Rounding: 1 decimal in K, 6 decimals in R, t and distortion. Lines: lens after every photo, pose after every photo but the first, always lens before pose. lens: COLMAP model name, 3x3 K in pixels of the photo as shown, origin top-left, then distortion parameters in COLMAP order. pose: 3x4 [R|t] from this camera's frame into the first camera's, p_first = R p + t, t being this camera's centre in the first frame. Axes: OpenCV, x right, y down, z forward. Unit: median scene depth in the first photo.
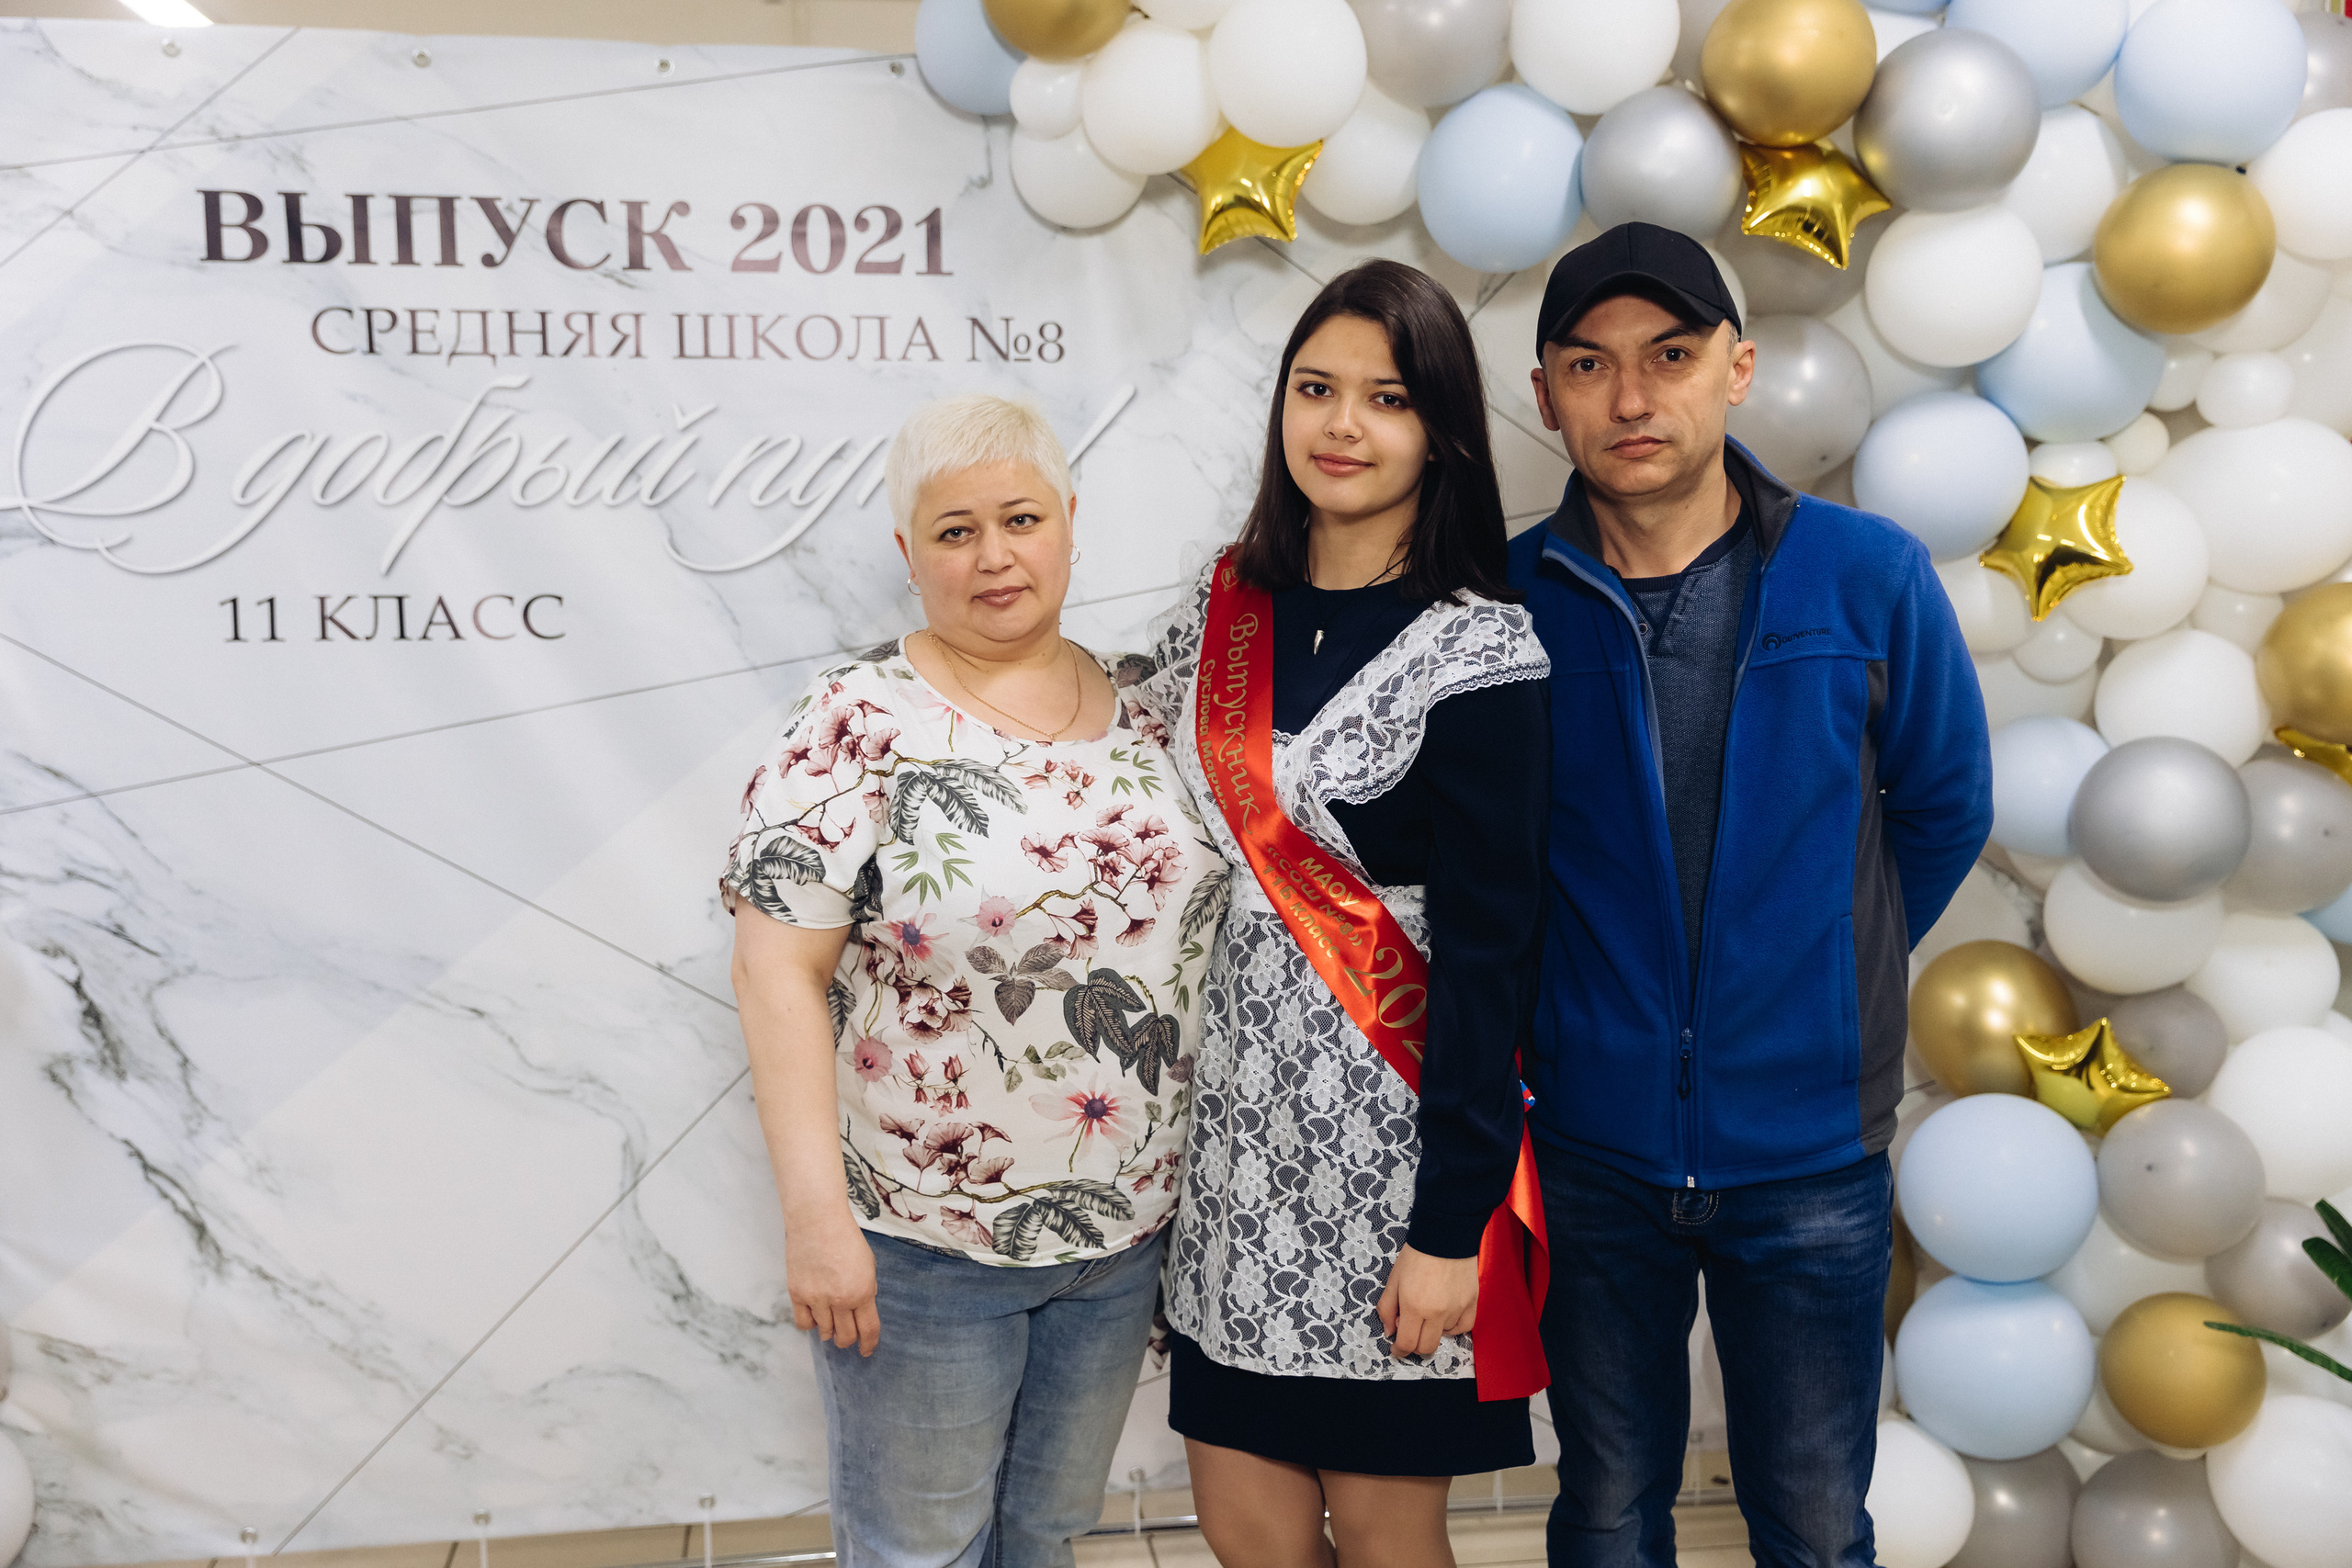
lens RADIAL K [[2384.7, 0, 1182.7], [0, 2384.7, 760.8], [0, 0, 1]] dist [0.019184, 0.000000]
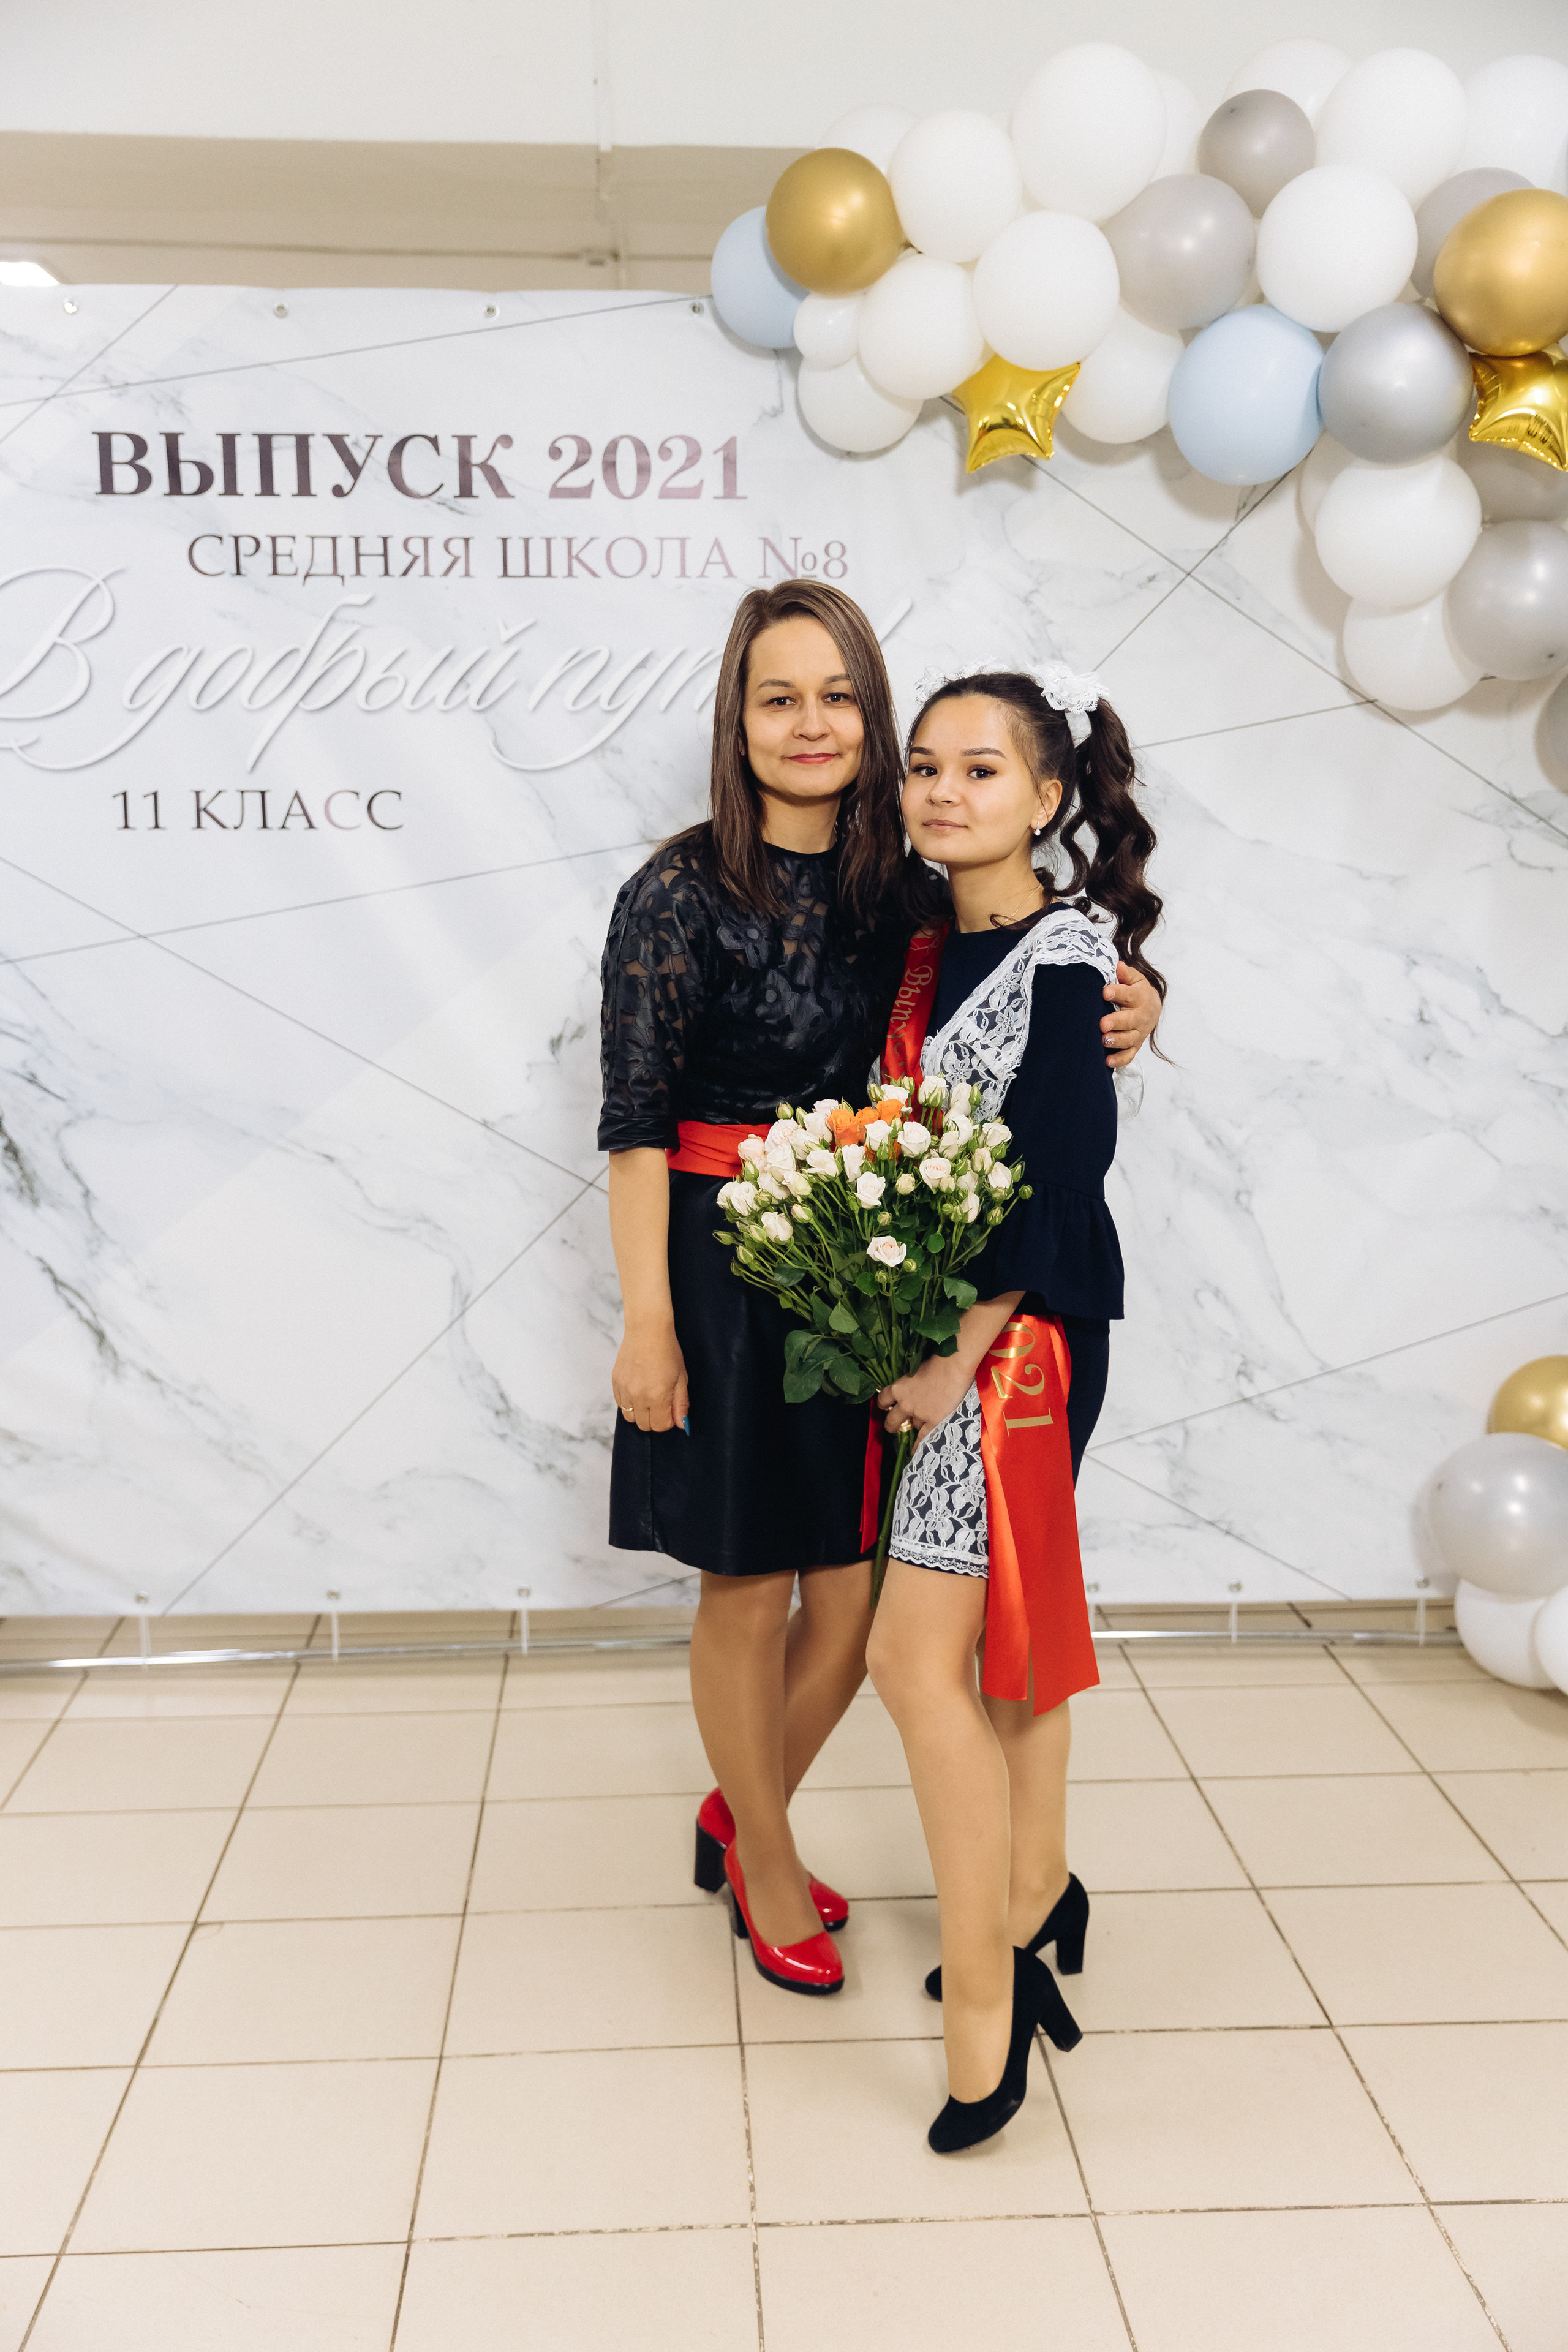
lens RADIAL K [[2384.9, 0, 762.9], [0, 2384.9, 1181.8], [0, 0, 1]] dist [0.019184, 0.000000]
pose [[0.990988, 0.021070, -0.132282, 0.064993], [-0.013290, 0.998144, 0.059429, 0.046758], [0.133288, -0.057136, 0.989429, -0.110685]]
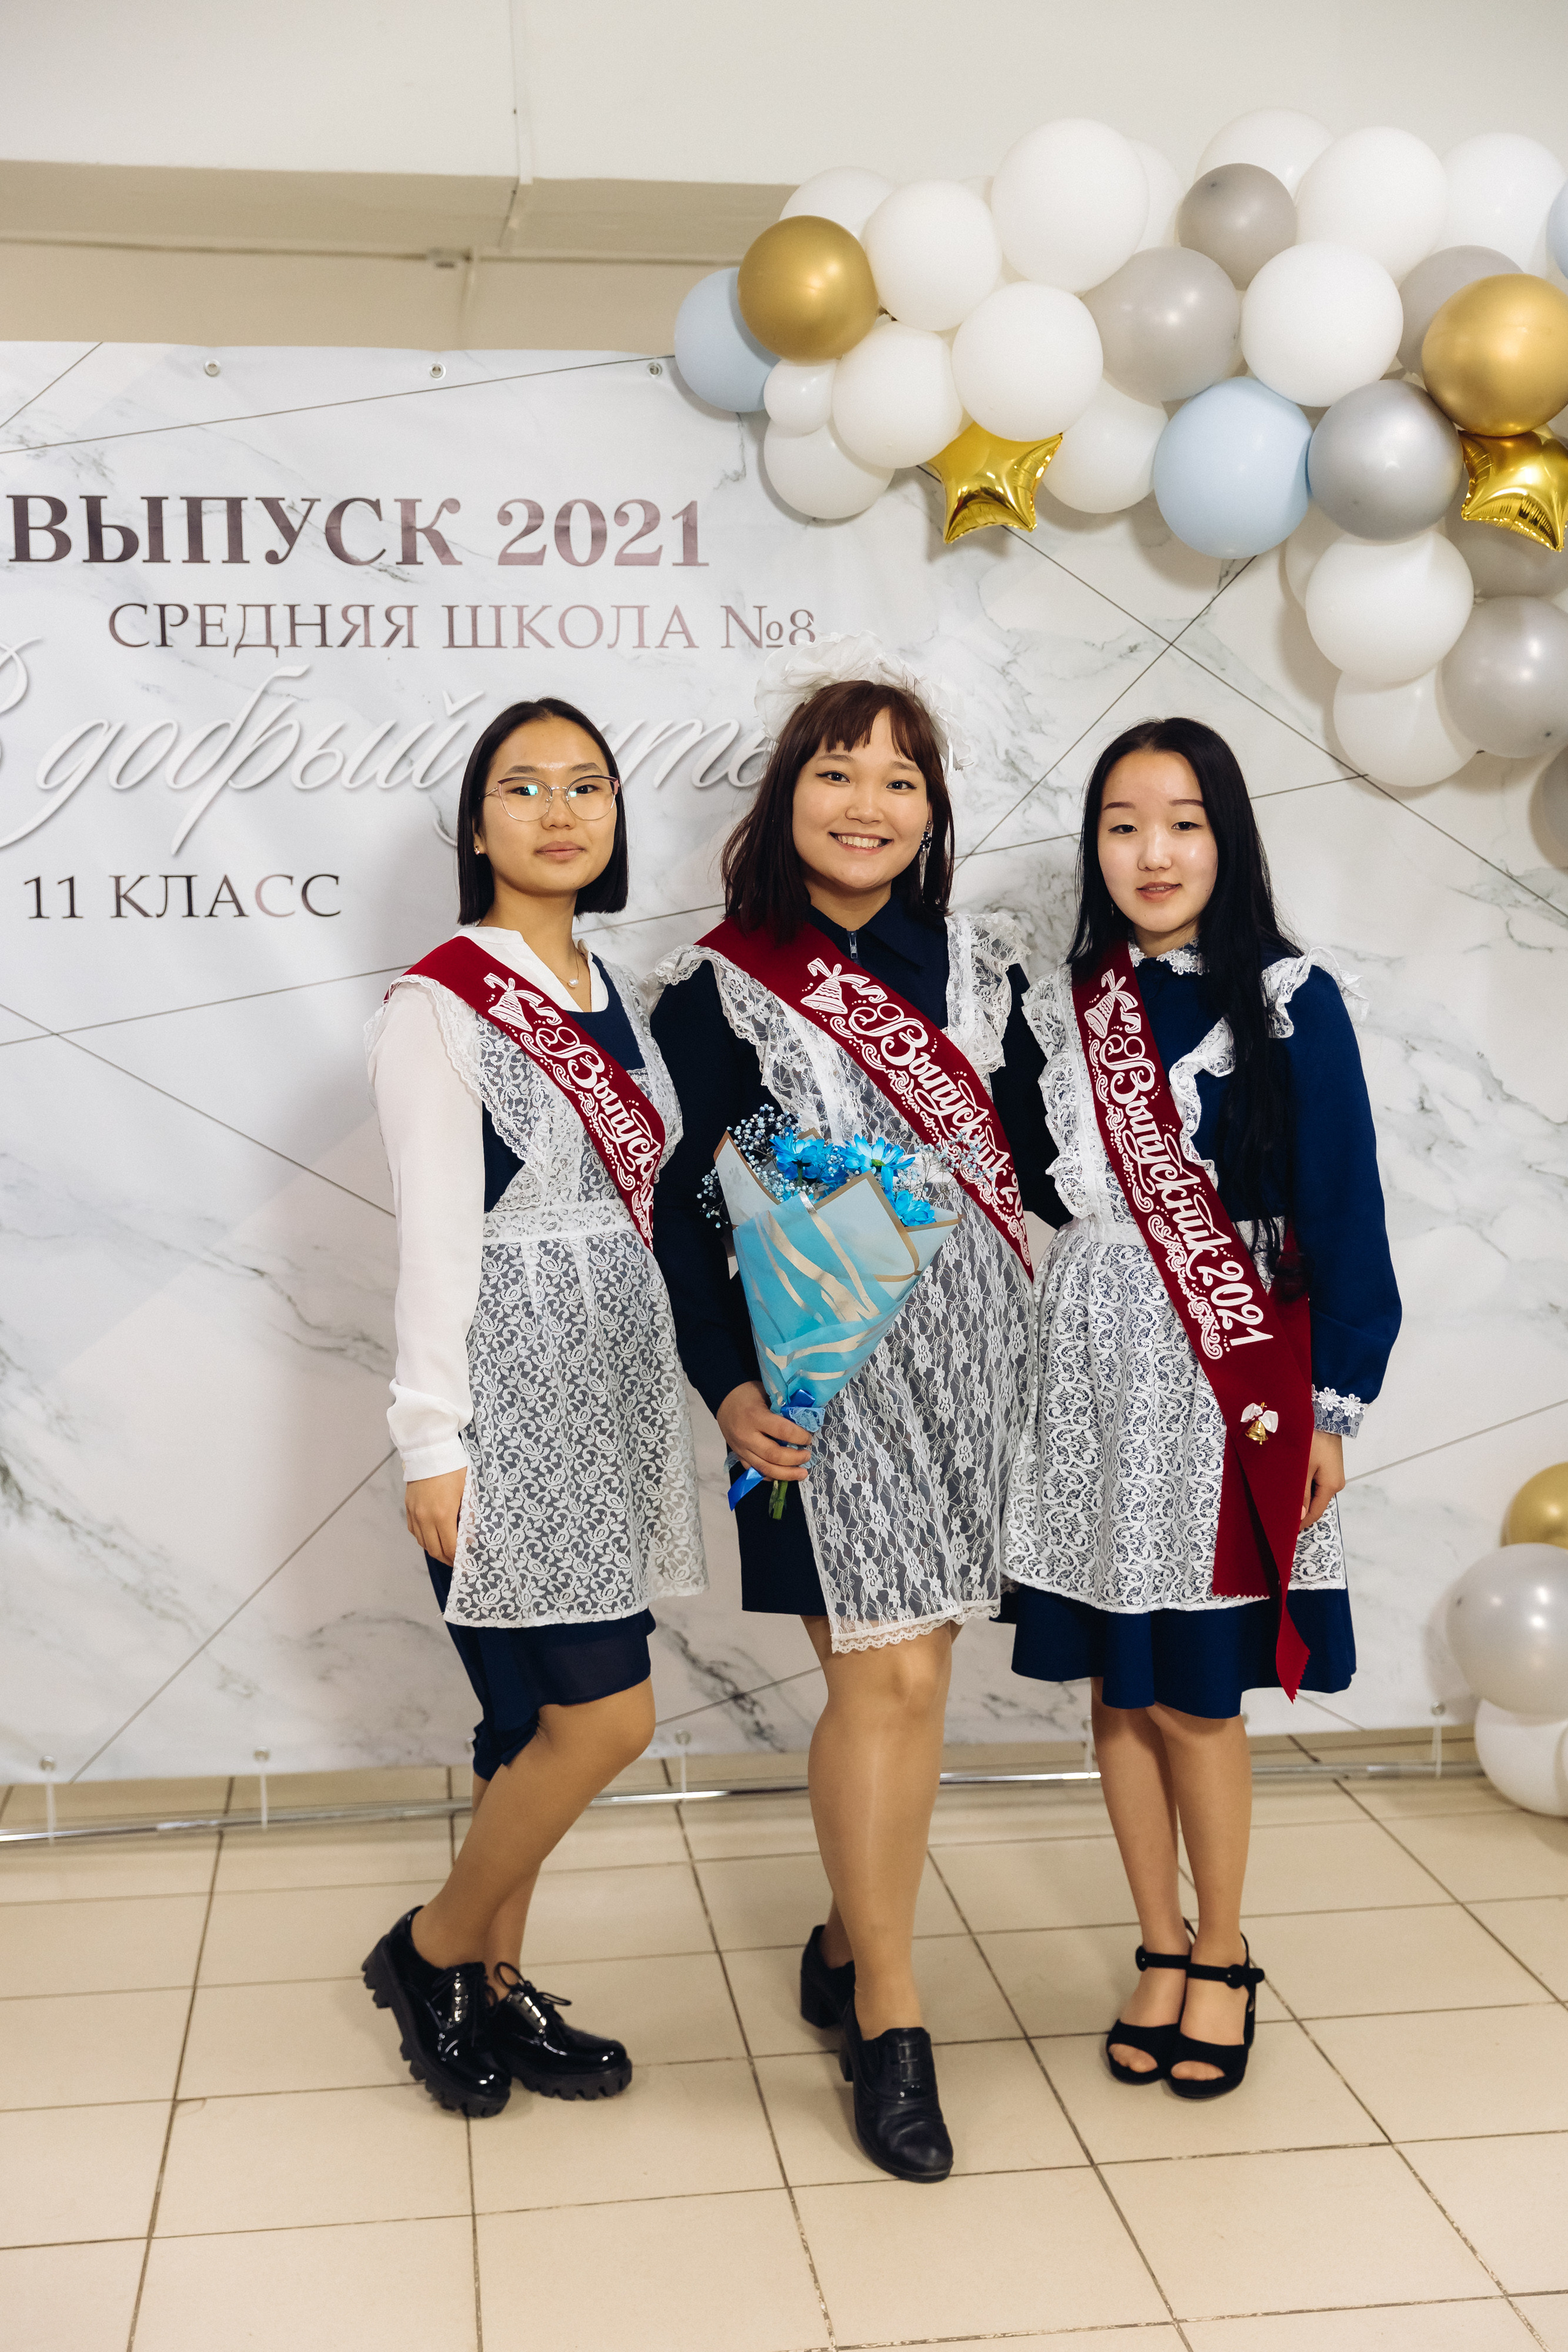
lens RADIAL K [[3052.8, 0, 769.1], [0, 3052.8, 1194.0], [0, 0, 1]] dist [0.003976, 0.000000]
pose [[0.998410, 0.001034, -0.056362, 0.005640], [-0.000307, 0.999917, 0.012912, 0.054386], [0.056371, -0.012874, 0.998327, -0.337279]]
